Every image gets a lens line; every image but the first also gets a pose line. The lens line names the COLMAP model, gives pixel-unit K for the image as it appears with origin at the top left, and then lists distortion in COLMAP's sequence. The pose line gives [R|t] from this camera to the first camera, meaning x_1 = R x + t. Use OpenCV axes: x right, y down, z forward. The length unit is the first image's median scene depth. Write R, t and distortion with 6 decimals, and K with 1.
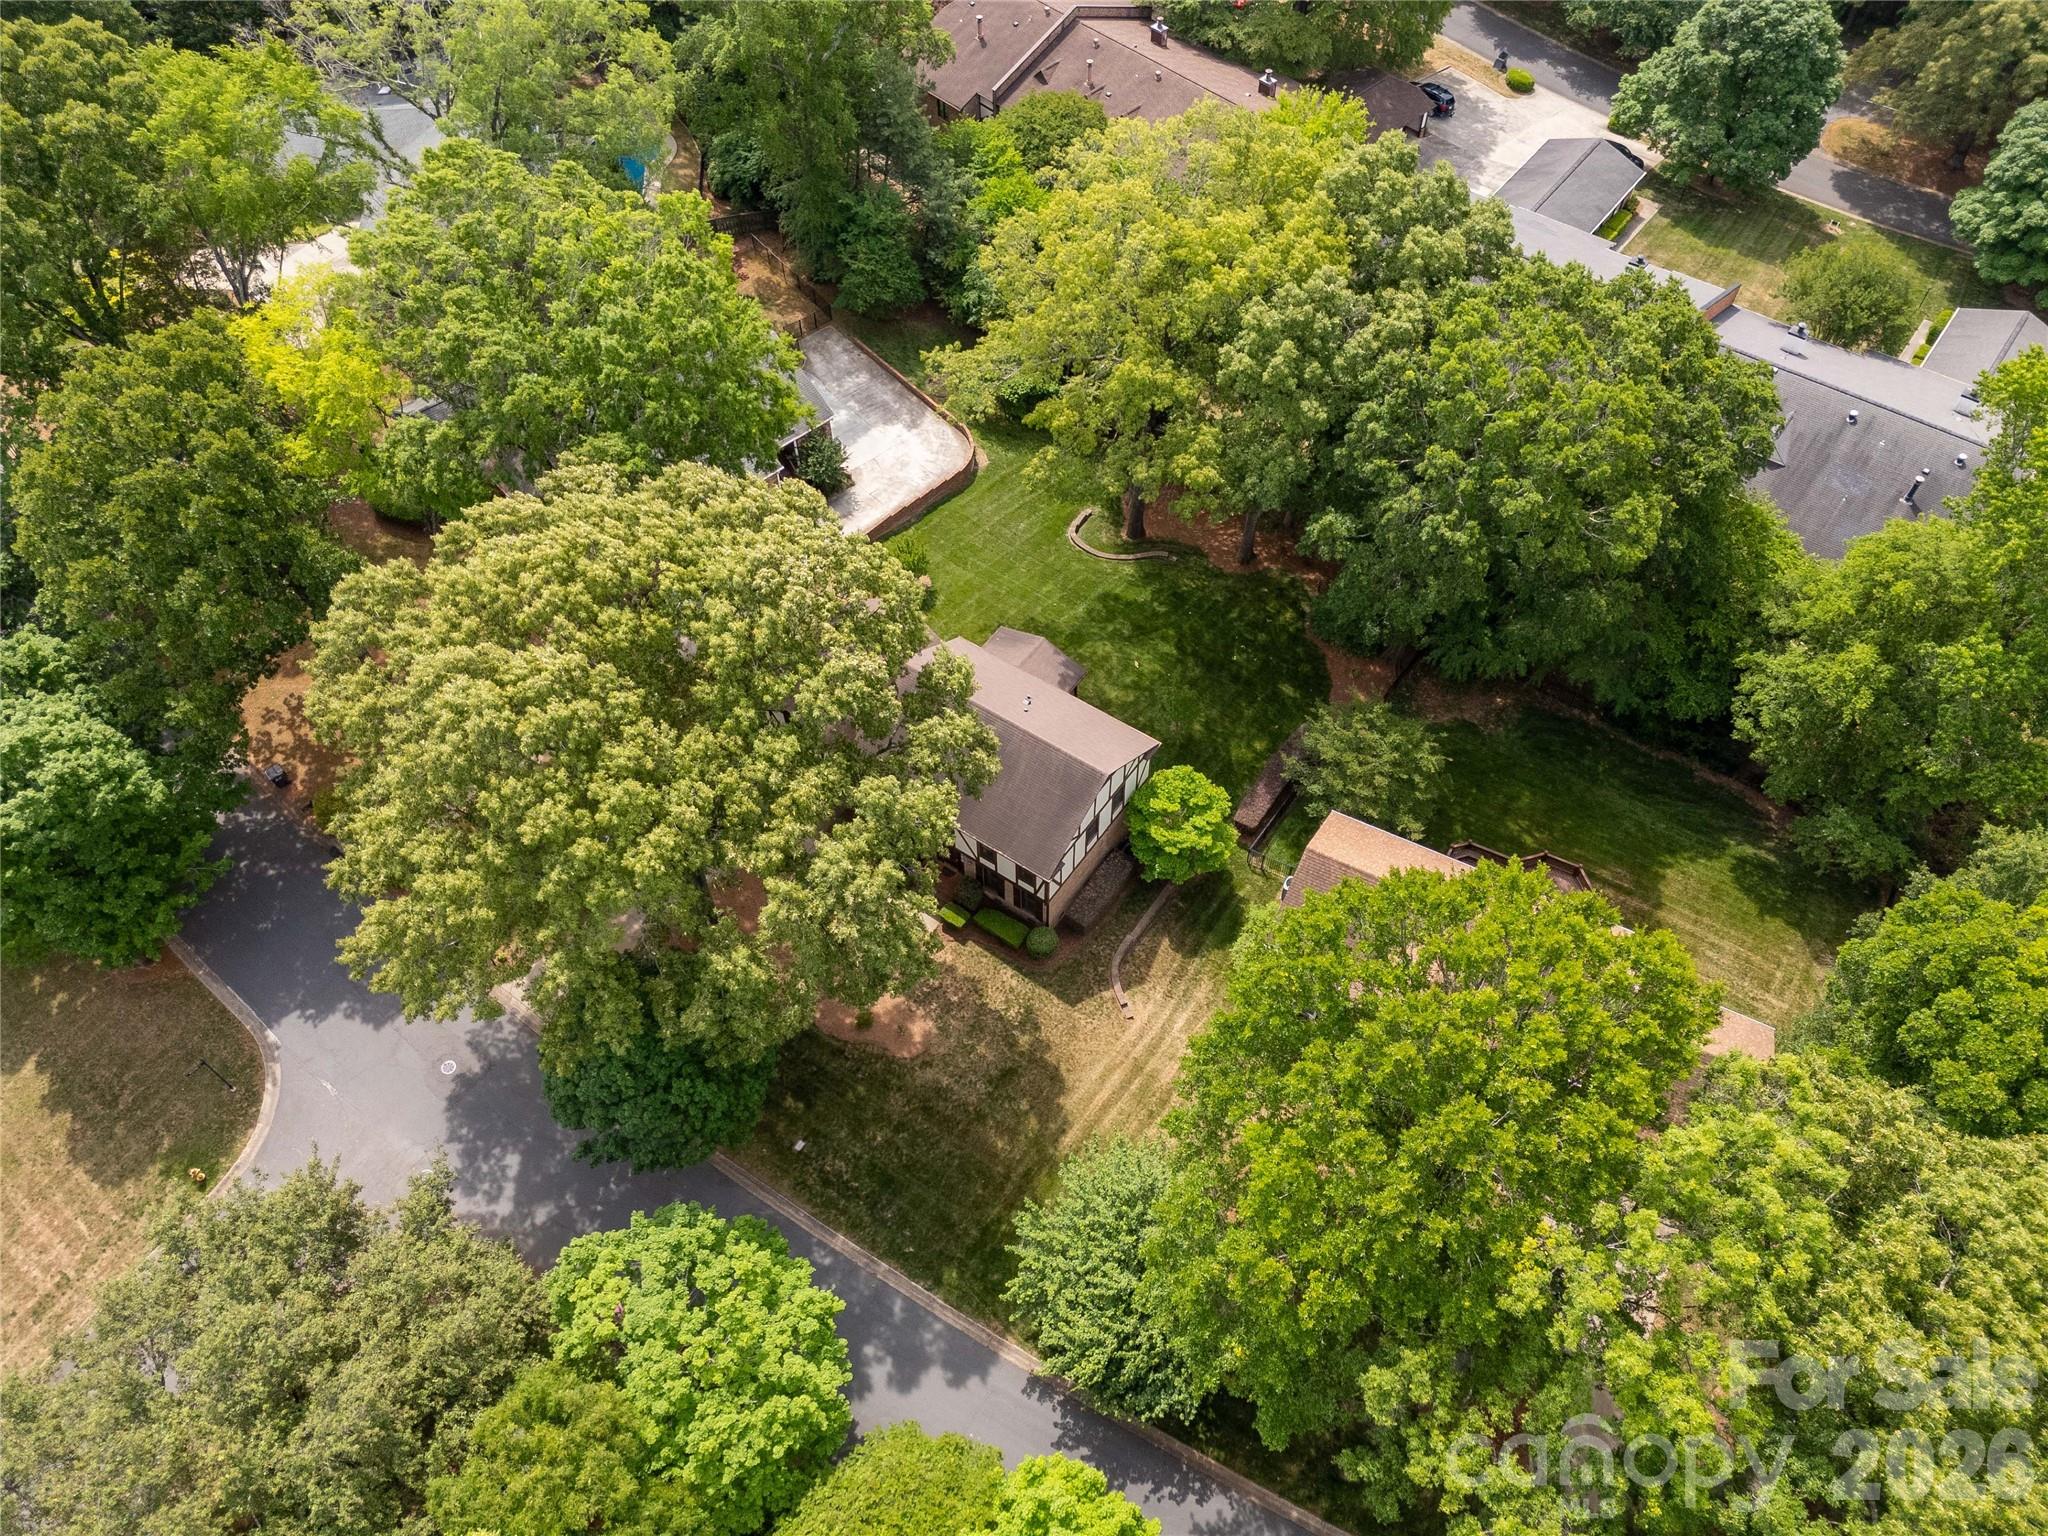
lens RADIAL K [[1421.9, 0, 1024.0], [0, 1421.9, 768.0], [0, 0, 1]] dist [0.033218, -0.058107]
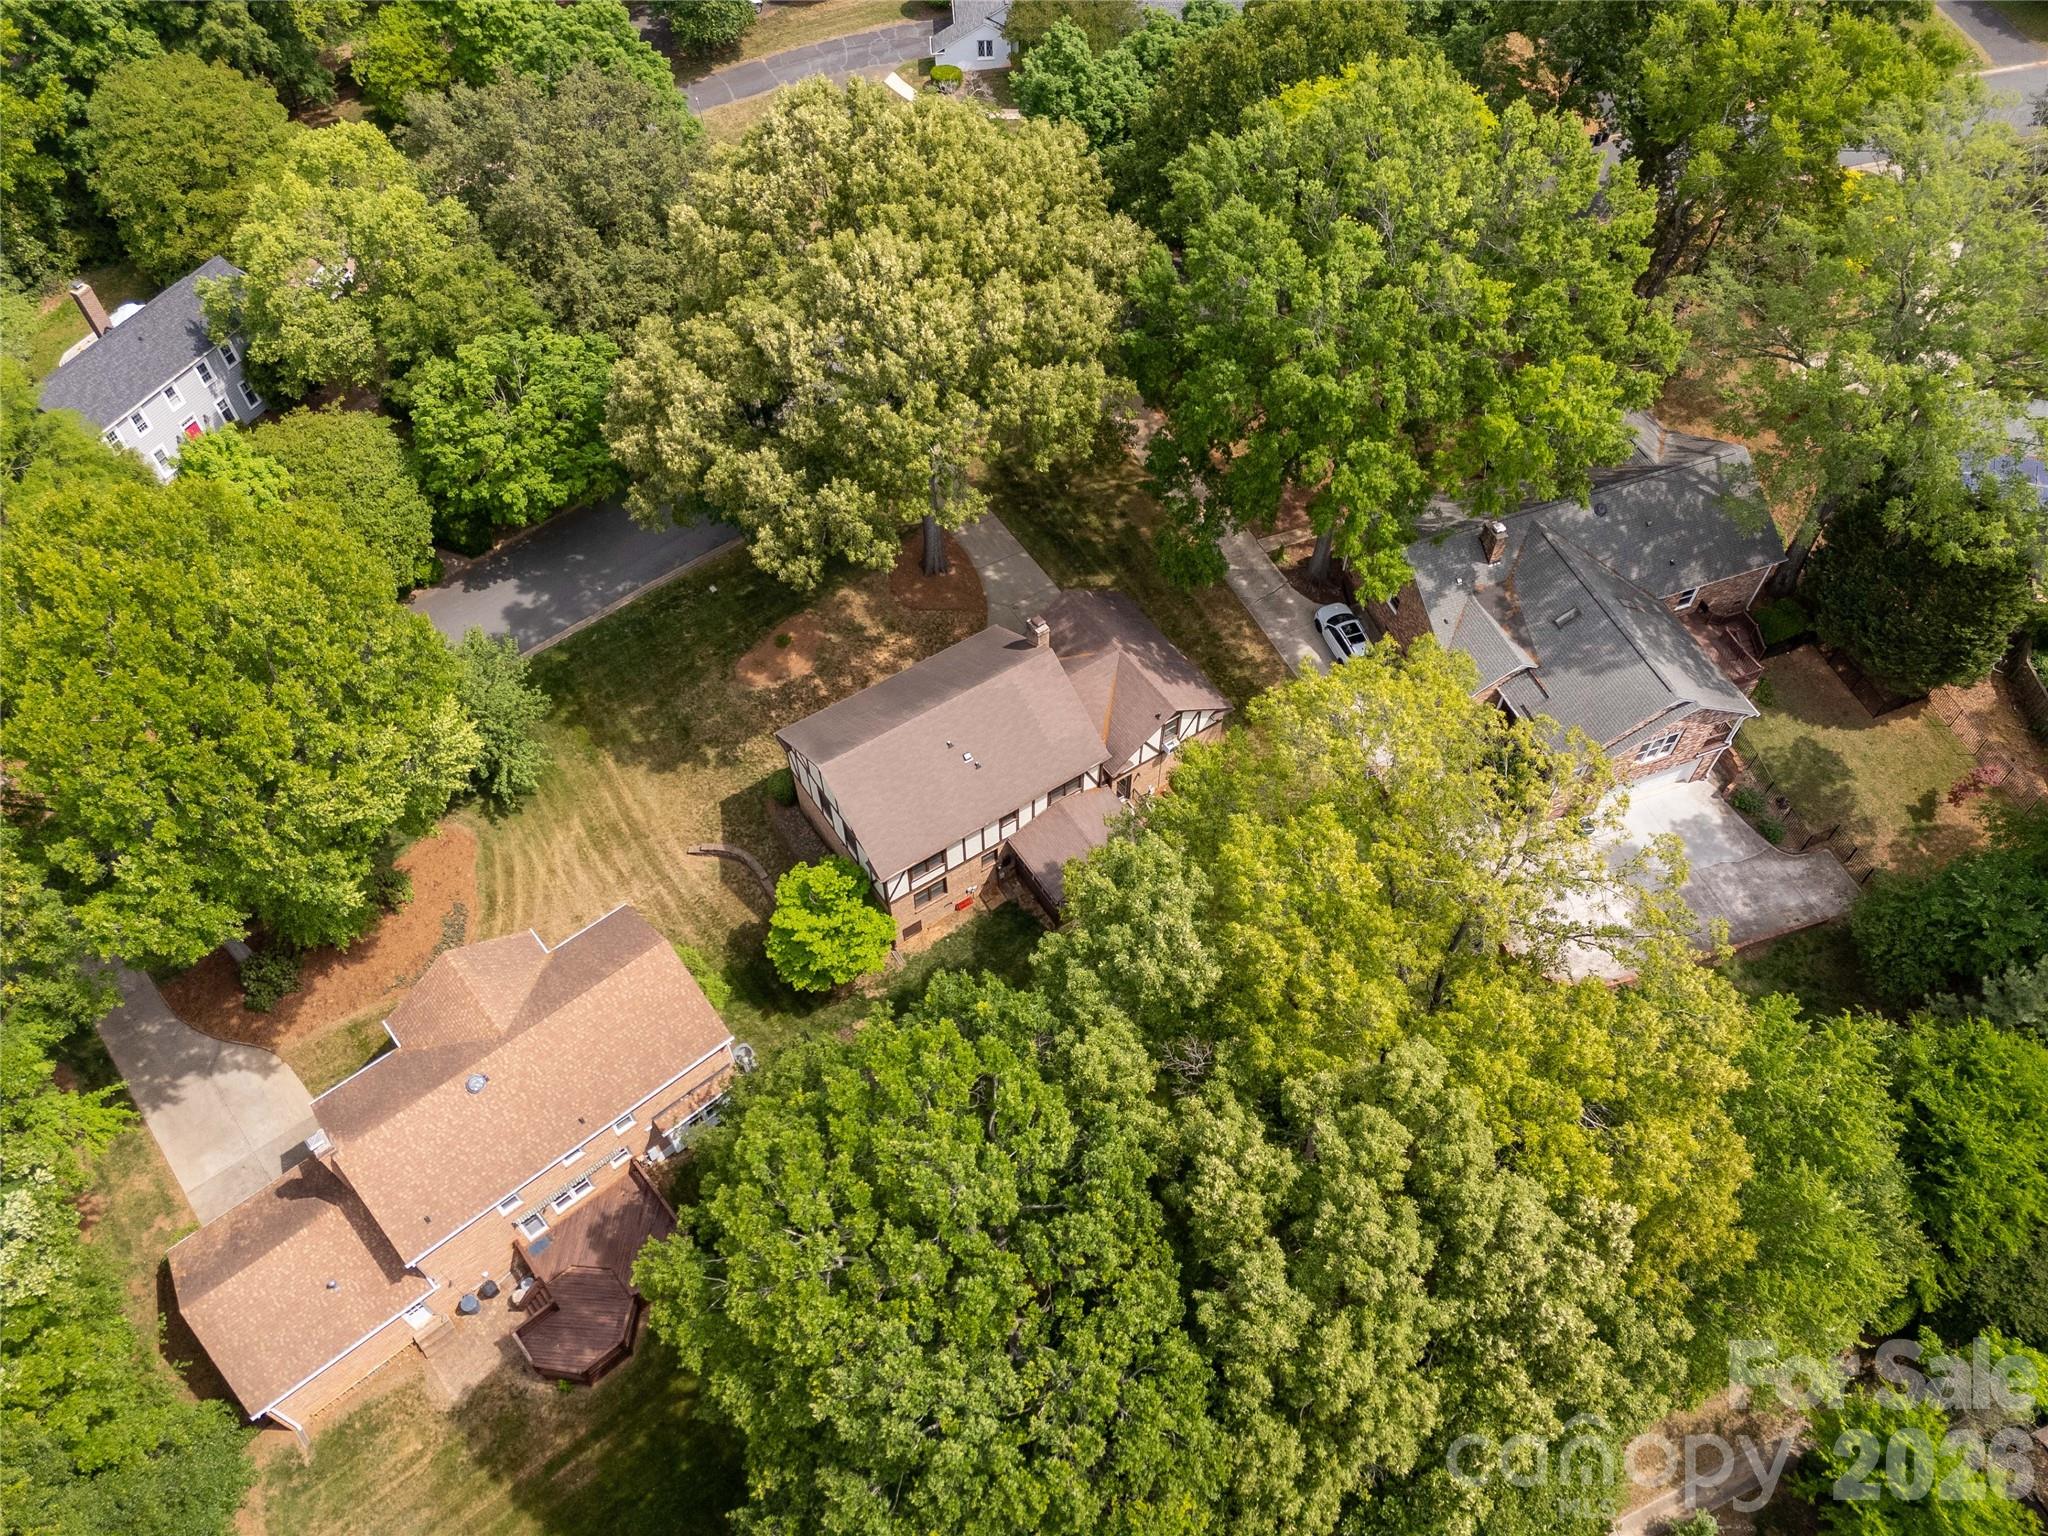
lens RADIAL K [[1421.9, 0, 1024.0], [0, 1421.9, 768.0], [0, 0, 1]] dist [0.033218, -0.058107]
pose [[-0.351208, 0.773251, -0.527954, 0.493342], [-0.756047, 0.098412, 0.647076, -0.683589], [0.552310, 0.626416, 0.550052, 0.542991]]
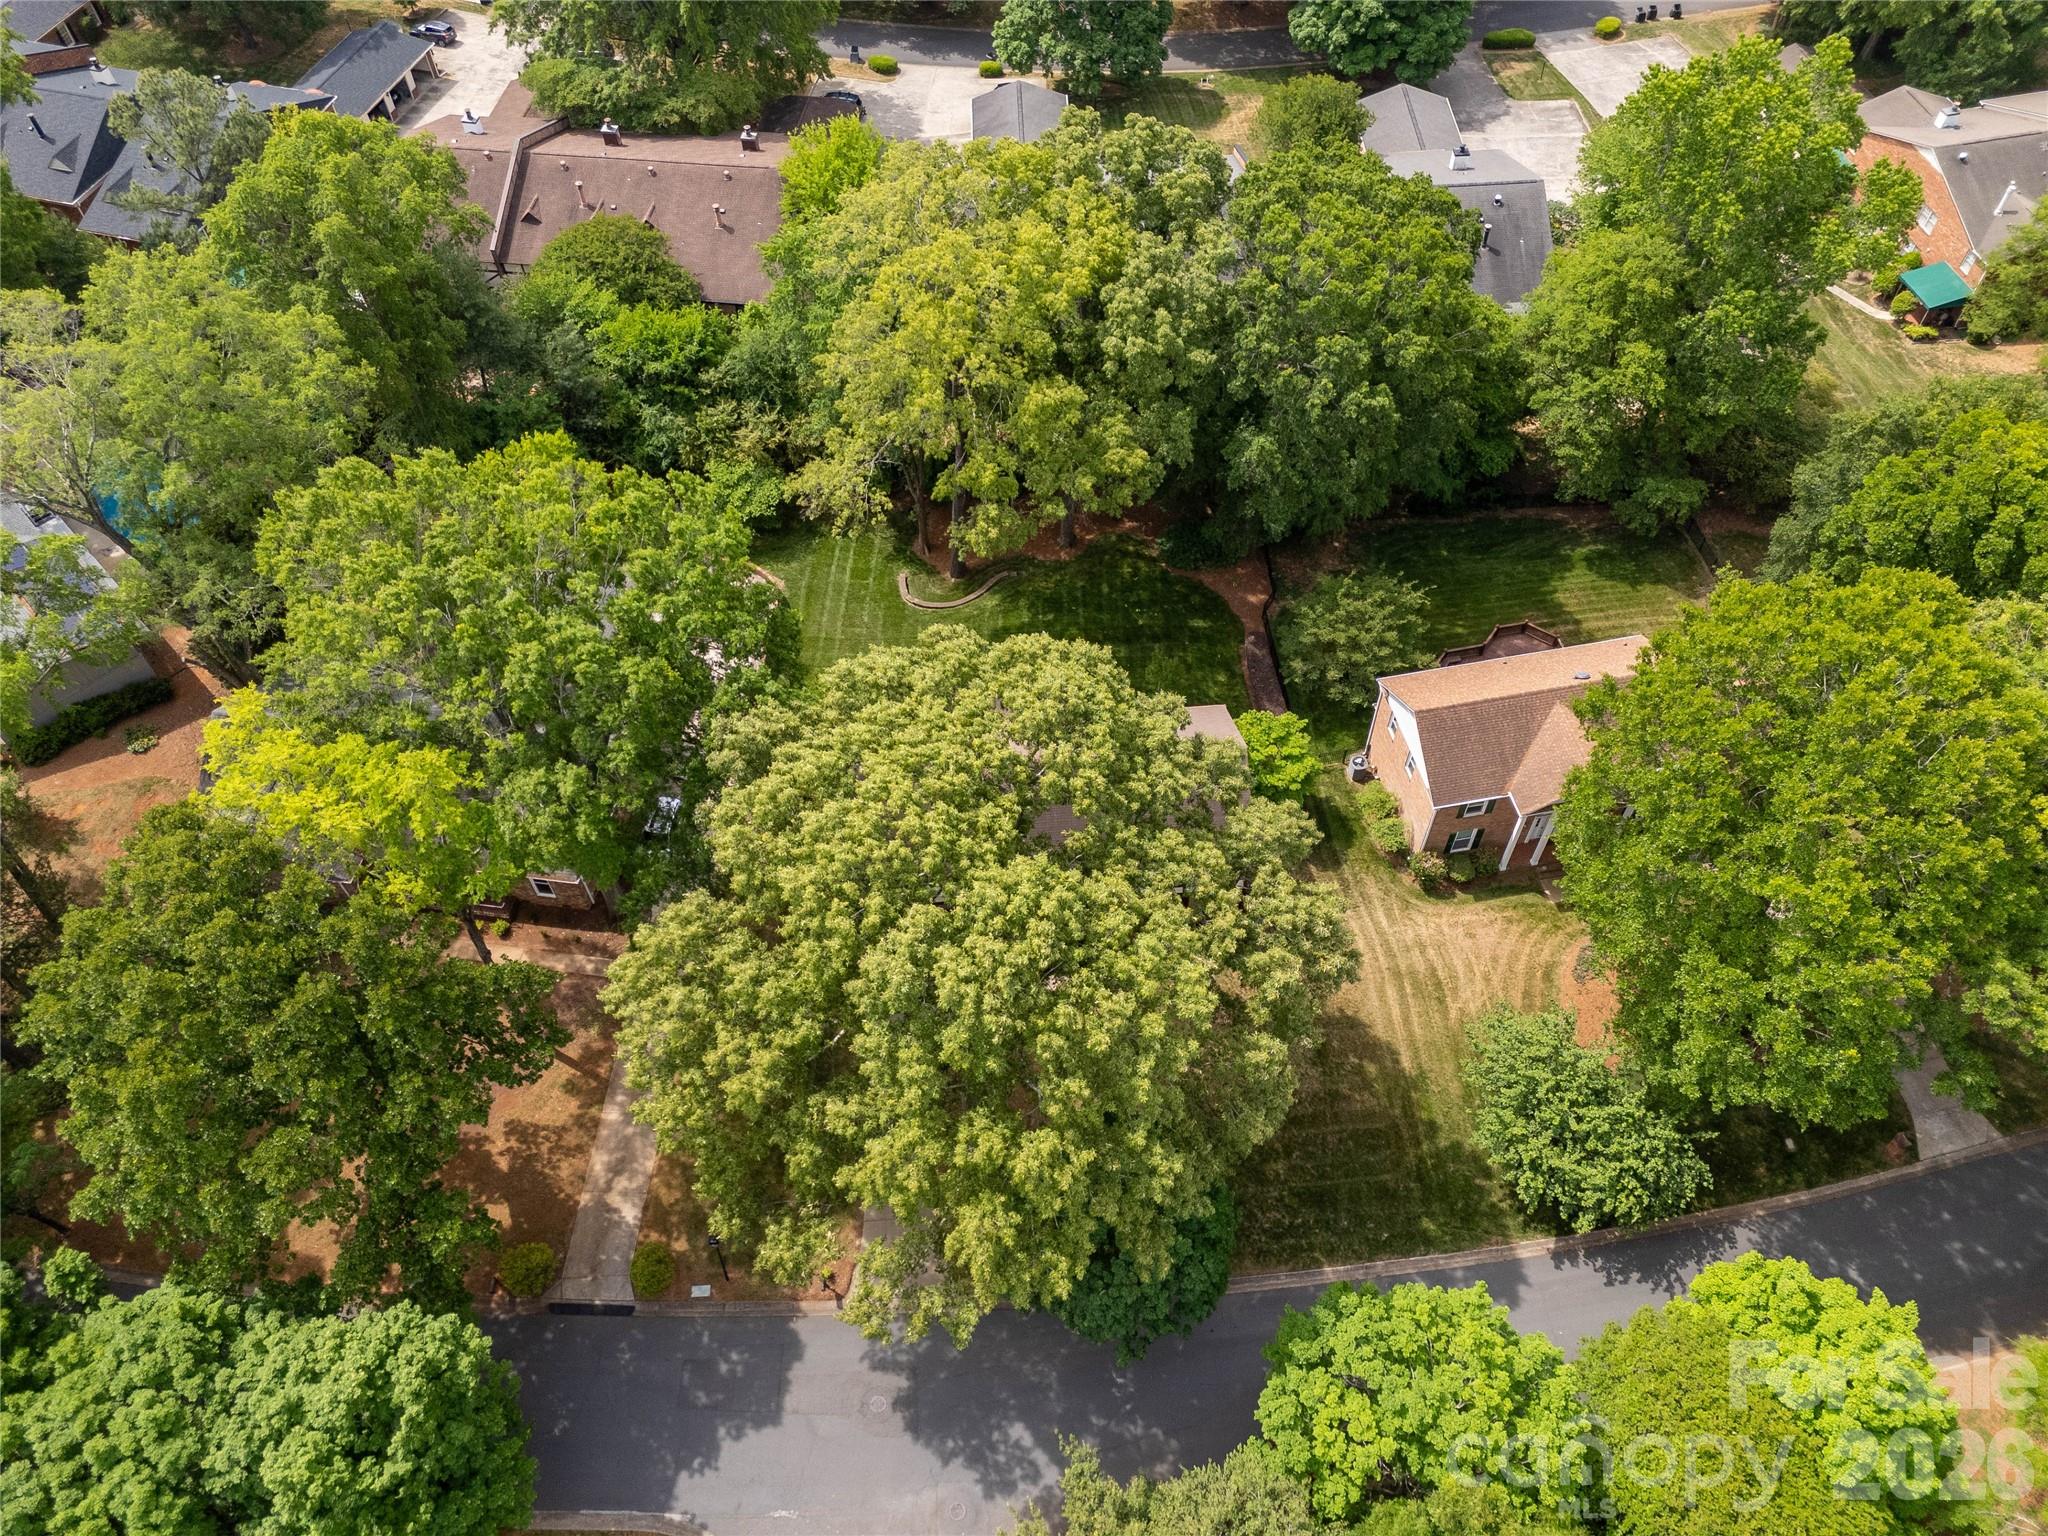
lens RADIAL K [[1421.9, 0, 1024.0], [0, 1421.9, 768.0], [0, 0, 1]] dist [0.033218, -0.058107]
pose [[0.782866, -0.504351, 0.364351, -0.439517], [0.512442, 0.854782, 0.082165, -0.145451], [-0.352881, 0.122385, 0.927630, 0.101011]]
